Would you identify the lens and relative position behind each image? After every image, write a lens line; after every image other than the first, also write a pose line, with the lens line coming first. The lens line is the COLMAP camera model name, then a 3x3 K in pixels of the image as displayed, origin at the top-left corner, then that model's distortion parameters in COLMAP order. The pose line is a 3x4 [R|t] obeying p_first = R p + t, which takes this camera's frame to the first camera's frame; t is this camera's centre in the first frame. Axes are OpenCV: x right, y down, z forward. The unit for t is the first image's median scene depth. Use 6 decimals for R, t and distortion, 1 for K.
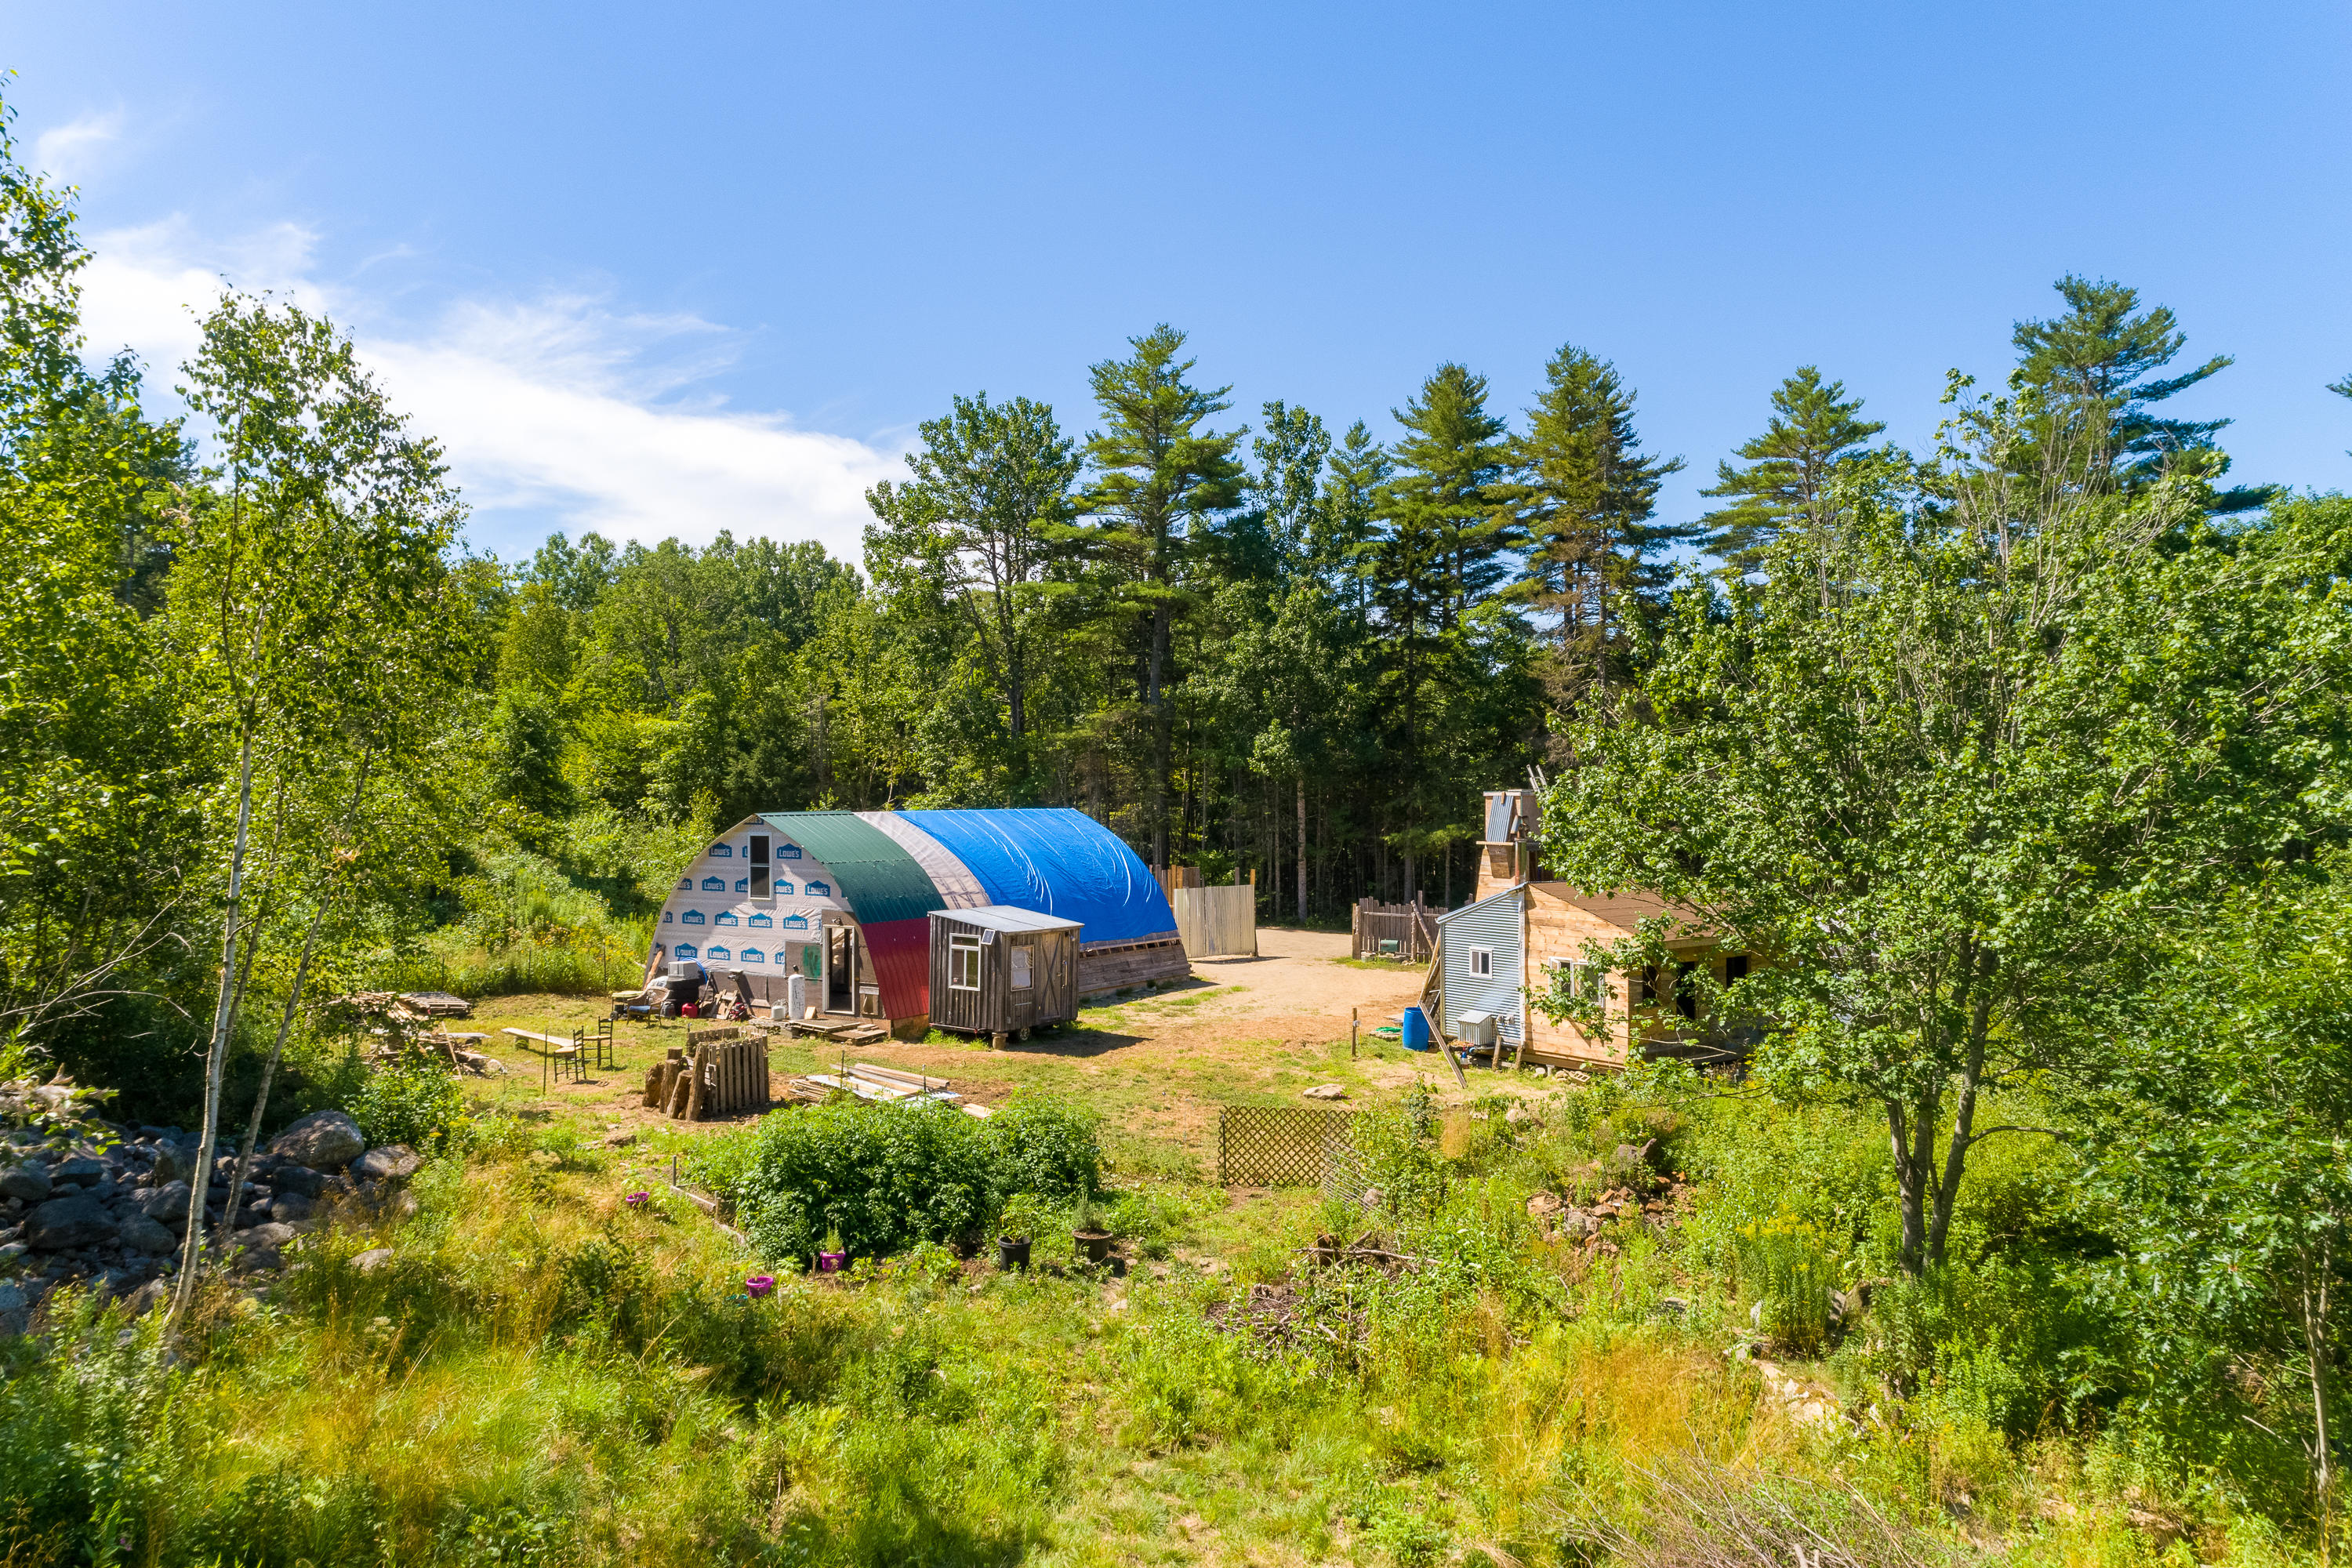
lens RADIAL K [[1595.0, 0, 1173.1], [0, 1595.0, 781.5], [0, 0, 1]] dist [0.030915, 0.015823]
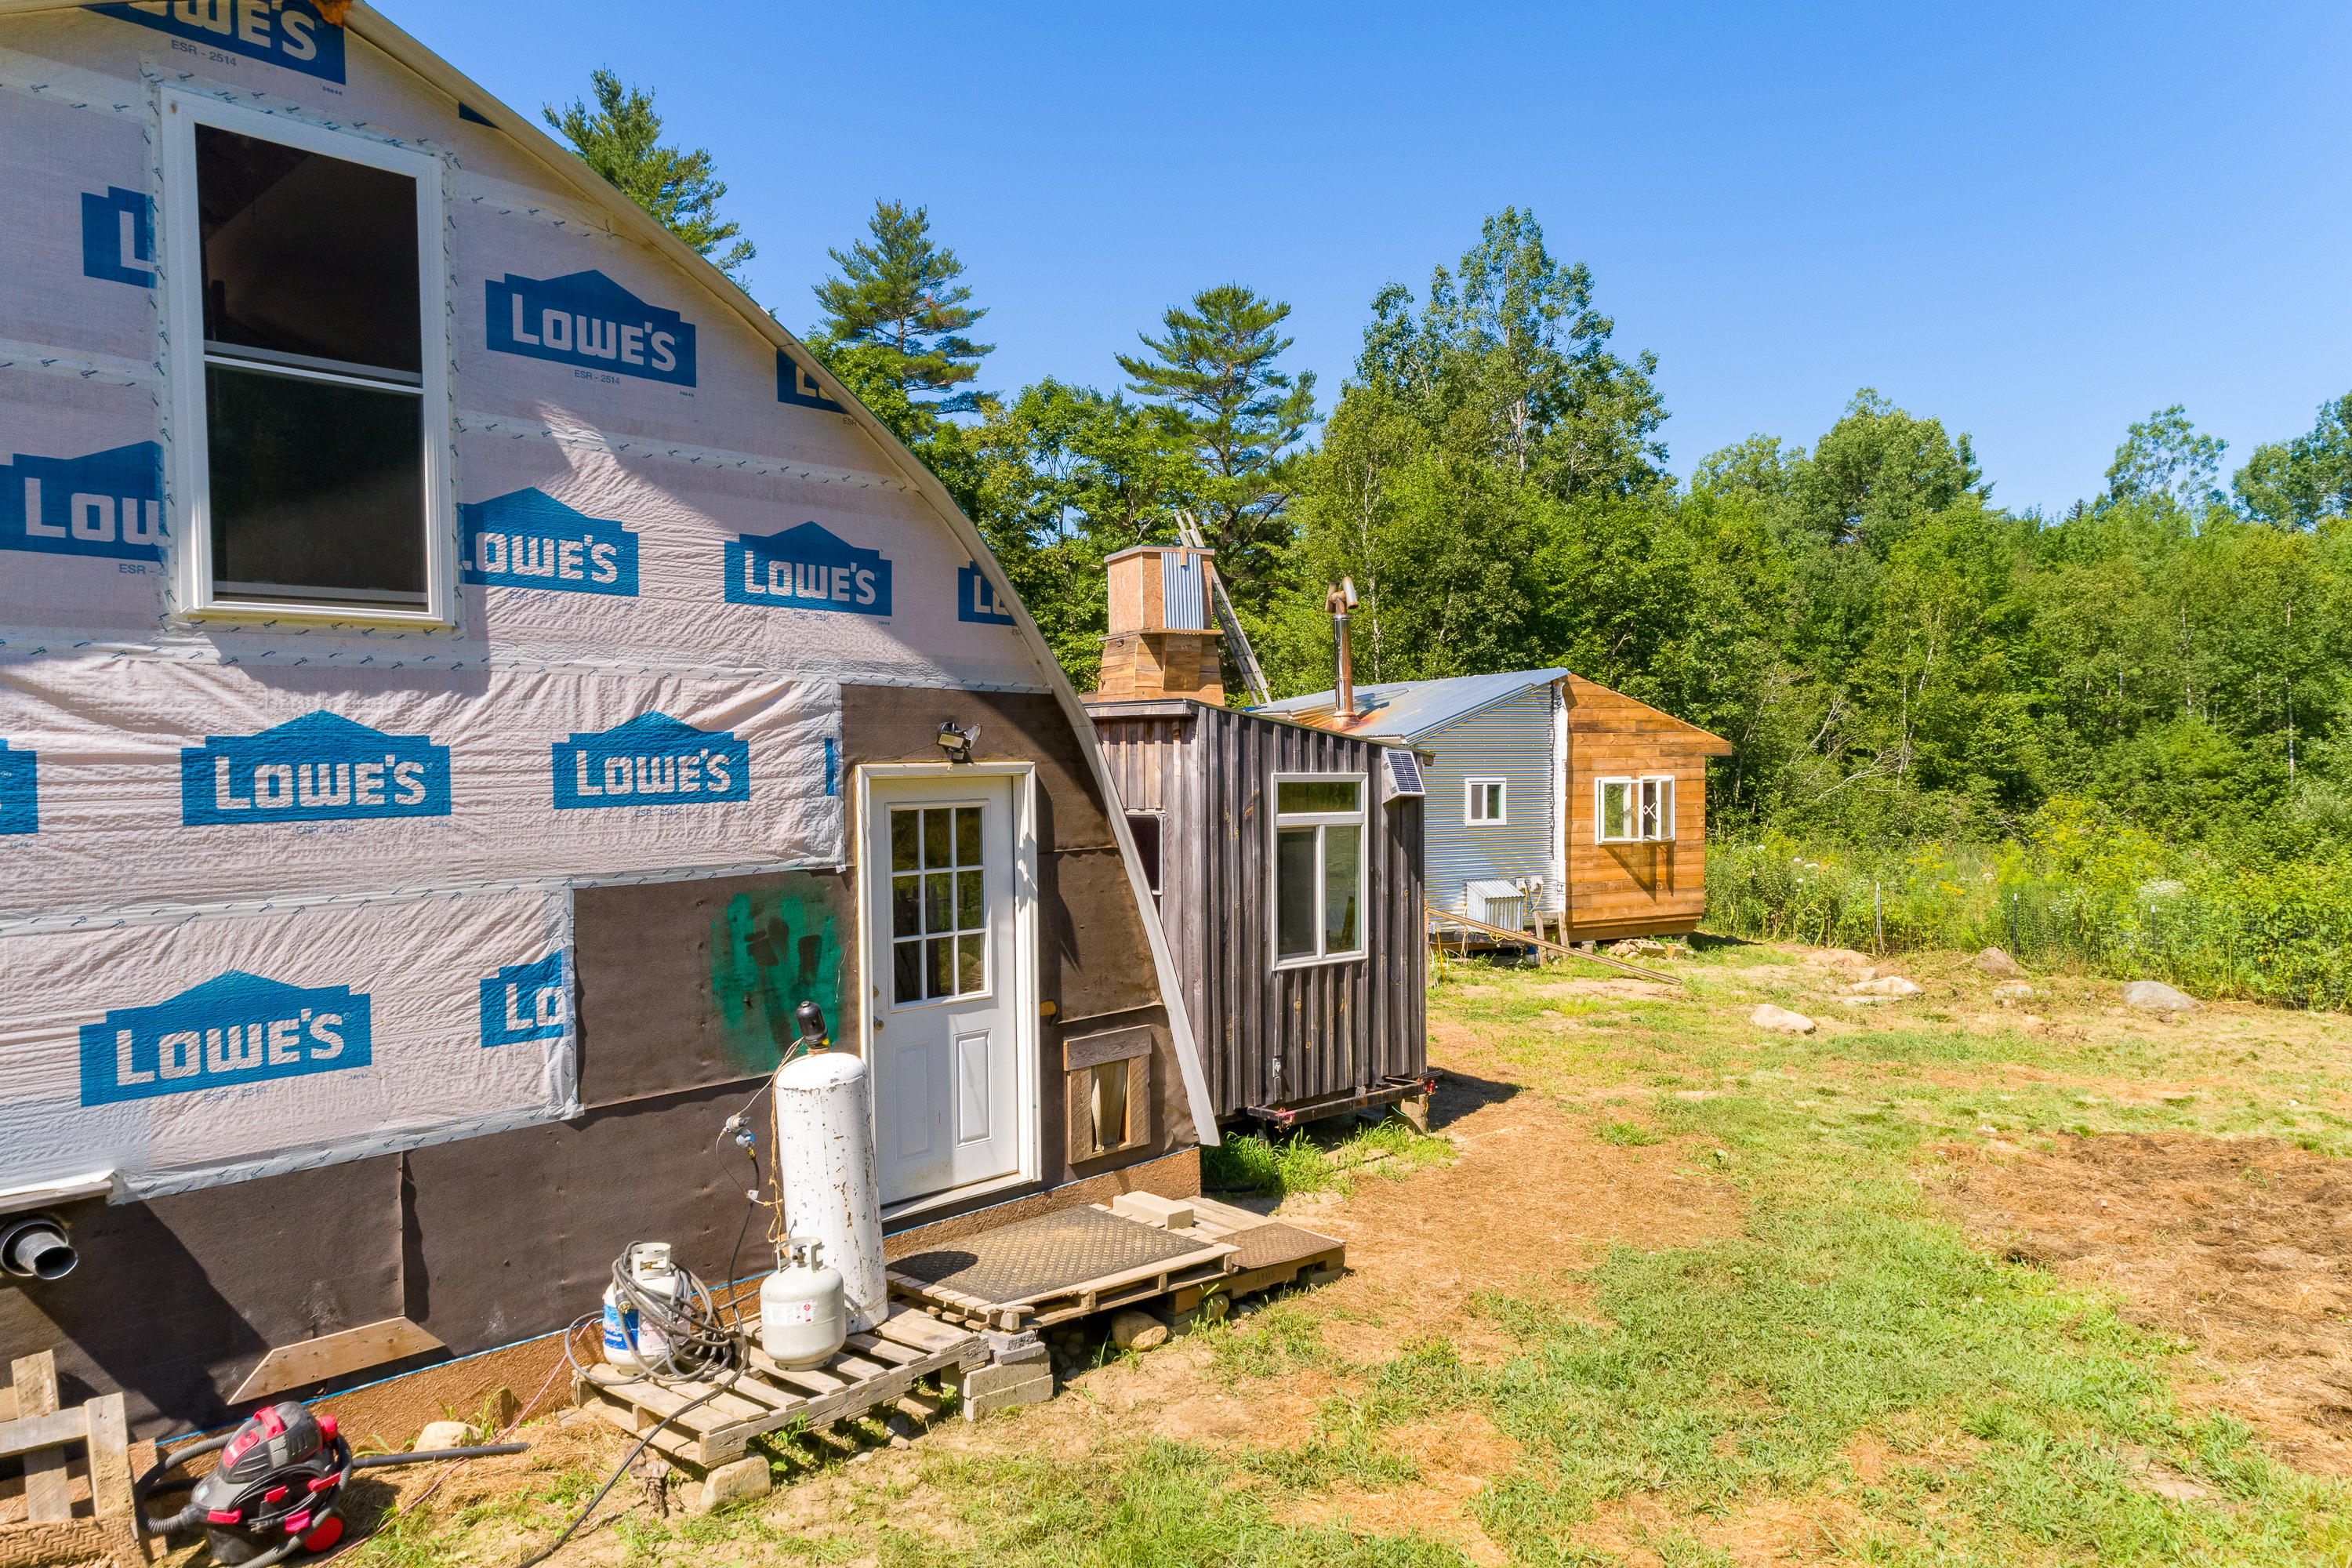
lens RADIAL K [[1595.0, 0, 1177.1], [0, 1595.0, 775.5], [0, 0, 1]] dist [0.030915, 0.015823]
pose [[0.208181, -0.015393, 0.977969, -0.386063], [0.006894, 0.999874, 0.014270, 0.087062], [-0.978066, 0.003771, 0.208261, 0.910516]]
